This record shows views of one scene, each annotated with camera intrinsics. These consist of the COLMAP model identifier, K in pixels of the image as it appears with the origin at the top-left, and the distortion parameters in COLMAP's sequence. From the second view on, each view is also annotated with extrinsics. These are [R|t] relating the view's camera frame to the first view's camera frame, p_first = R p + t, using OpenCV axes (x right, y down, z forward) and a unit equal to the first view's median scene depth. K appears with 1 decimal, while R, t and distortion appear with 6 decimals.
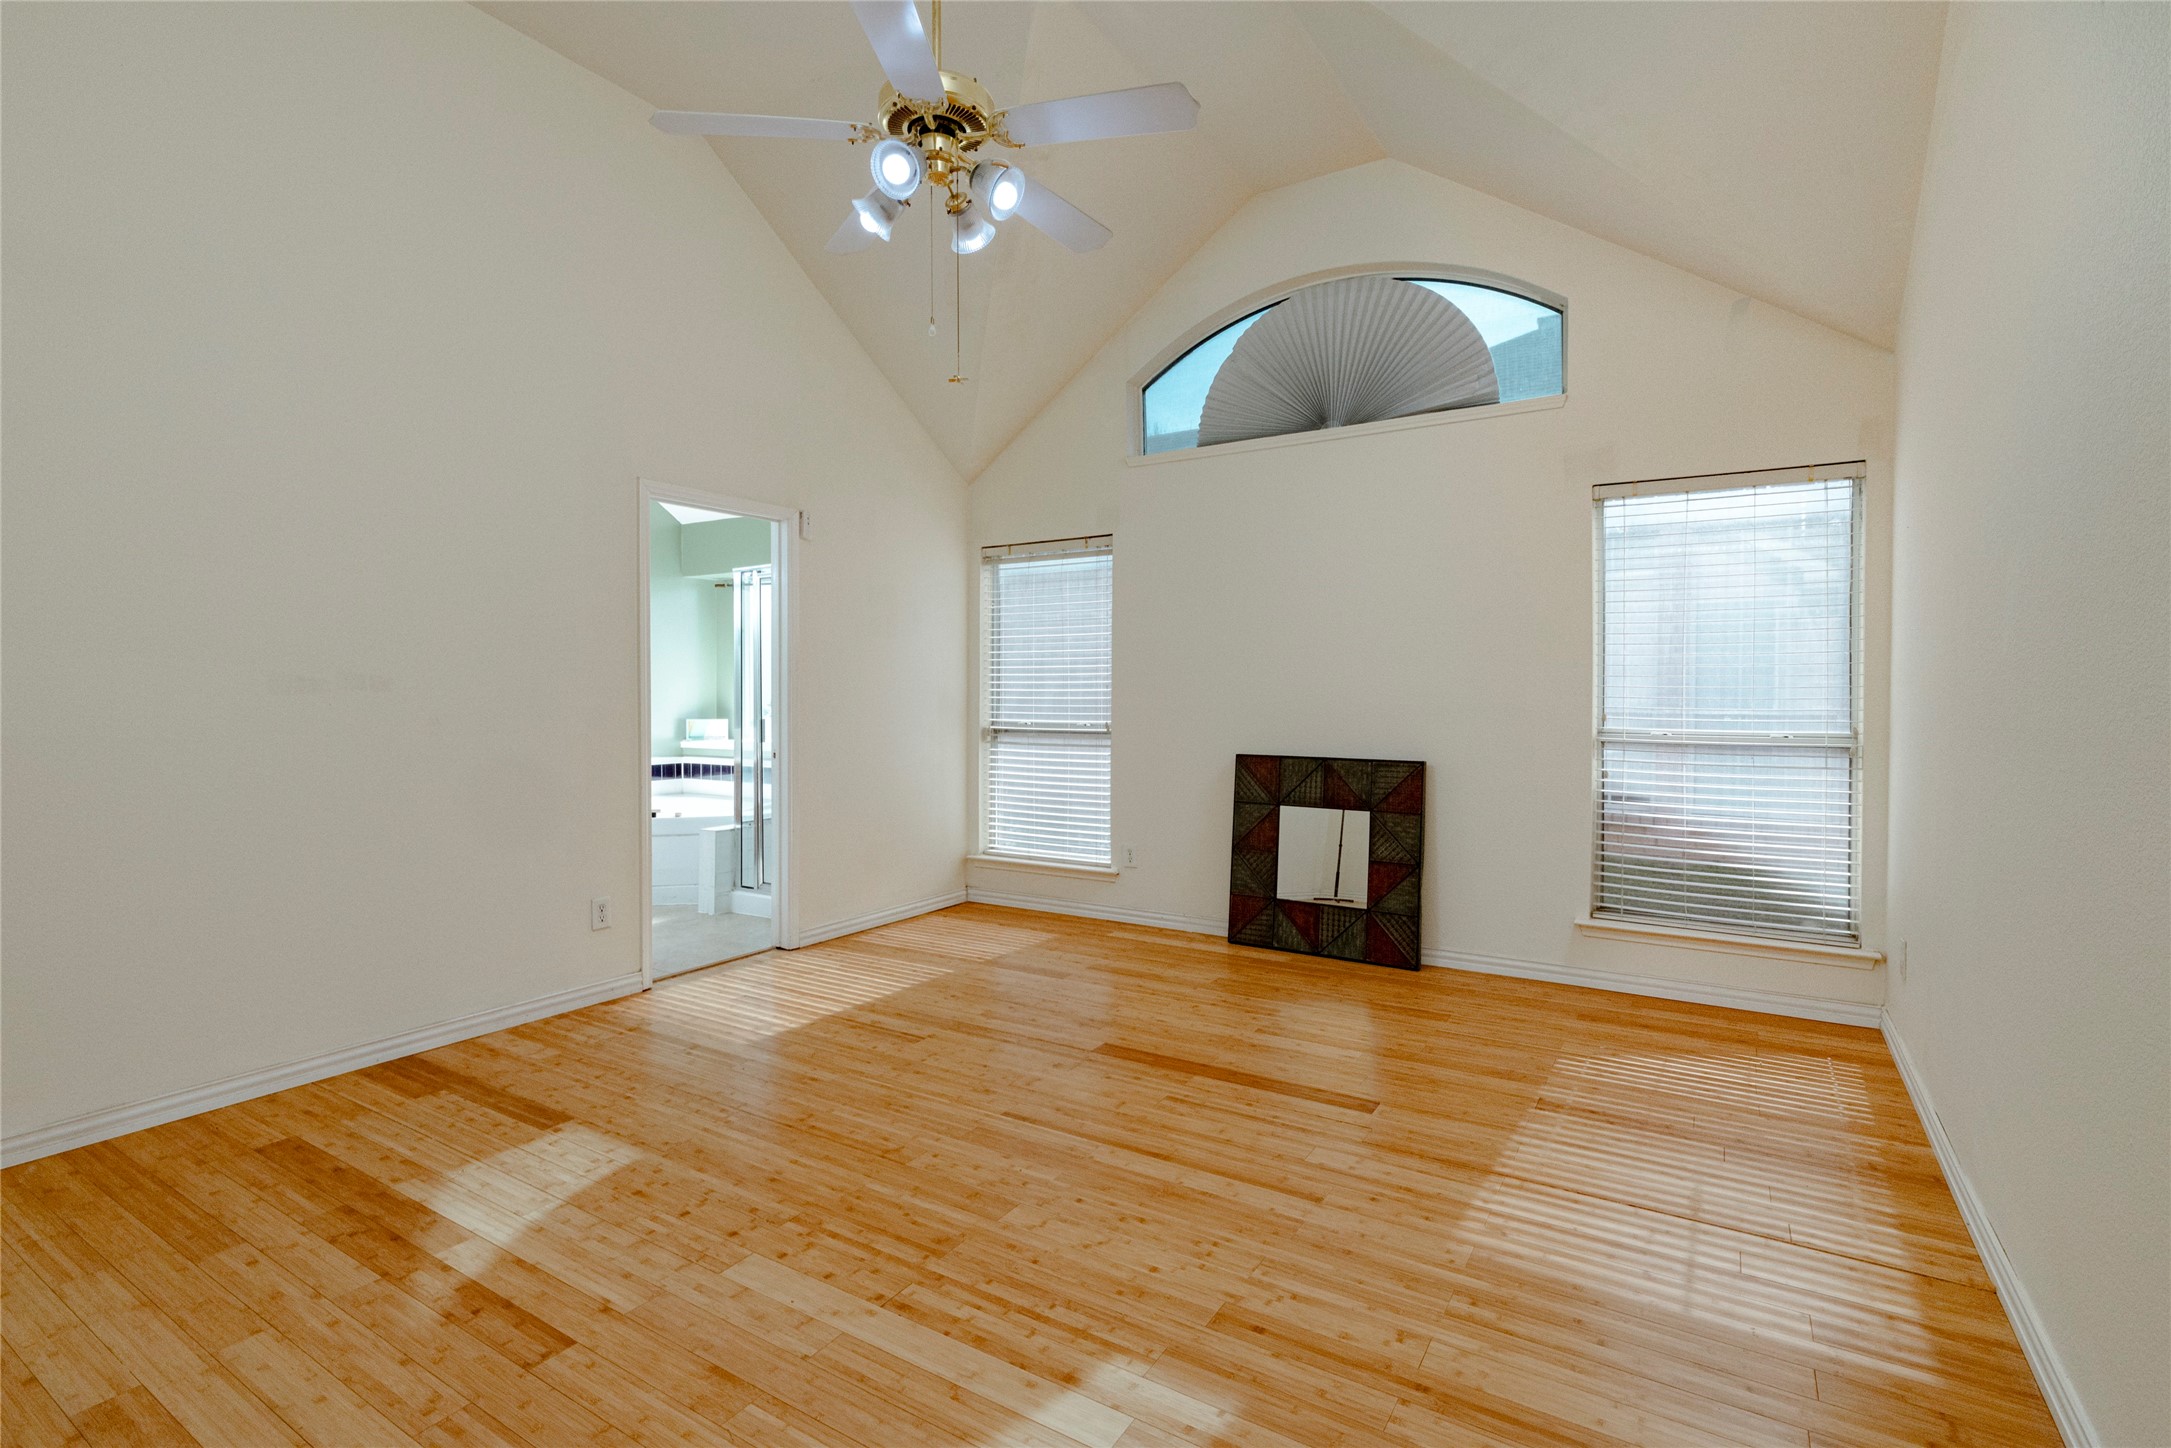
lens RADIAL K [[1023.3, 0, 1068.0], [0, 1023.3, 713.7], [0, 0, 1]] dist [-0.000900, 0.001107]
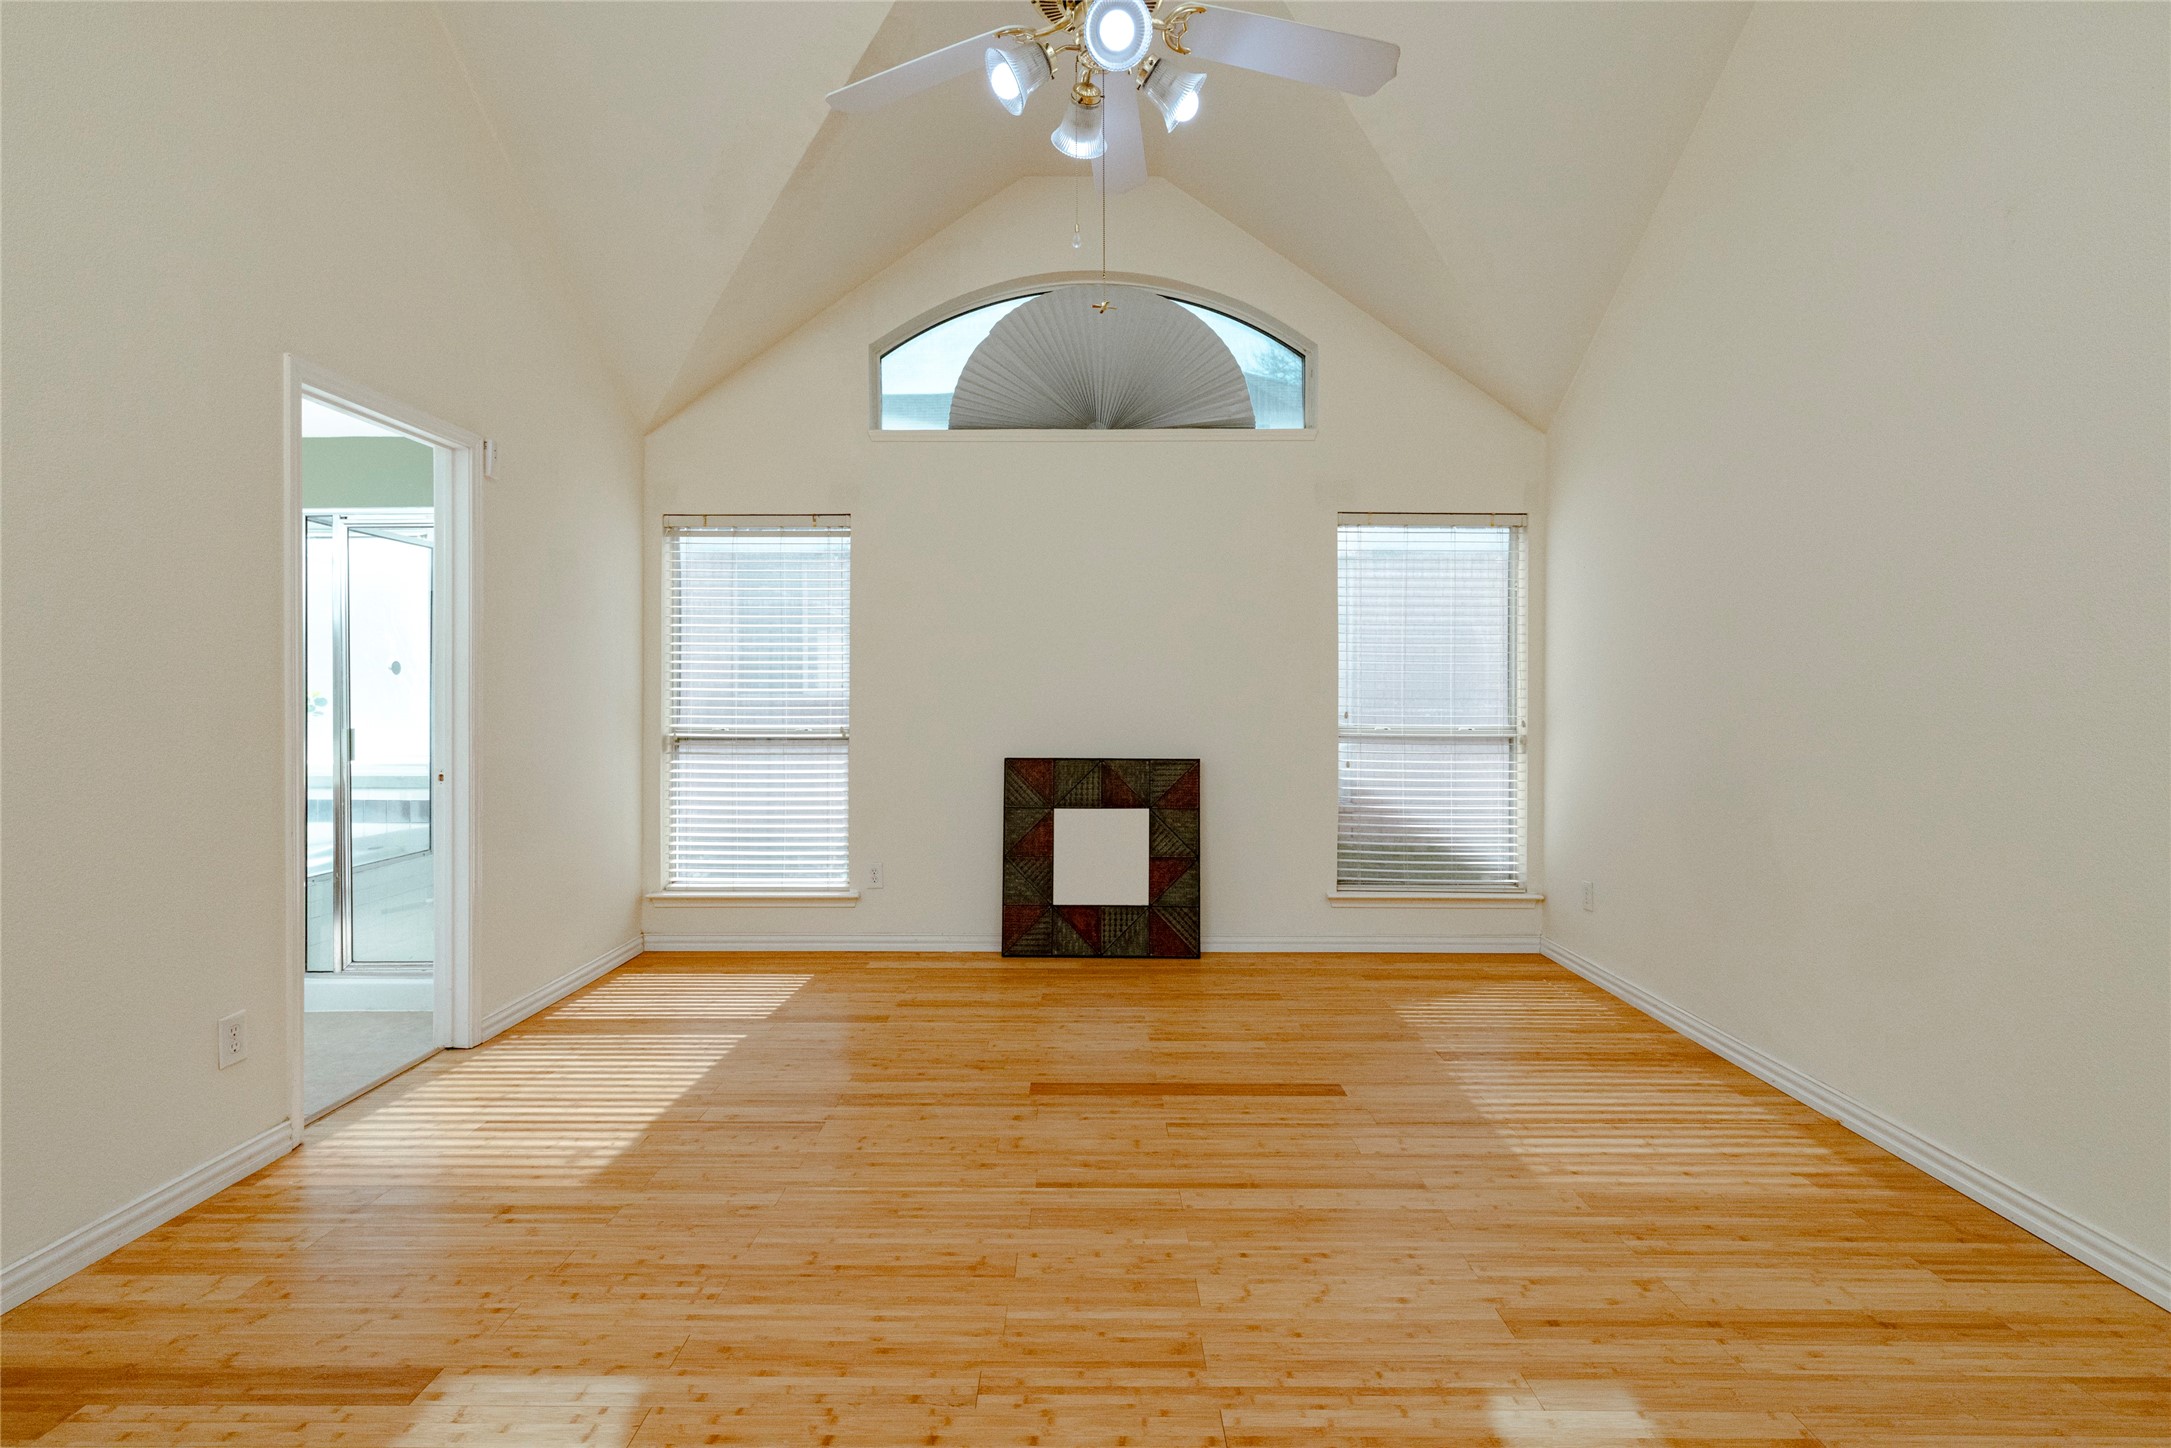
lens RADIAL K [[1023.3, 0, 1084.8], [0, 1023.3, 718.6], [0, 0, 1]] dist [-0.000900, 0.001107]
pose [[0.843390, -0.008452, 0.537235, -0.333931], [0.009769, 0.999952, 0.000396, 0.004053], [-0.537213, 0.004914, 0.843432, 0.184457]]
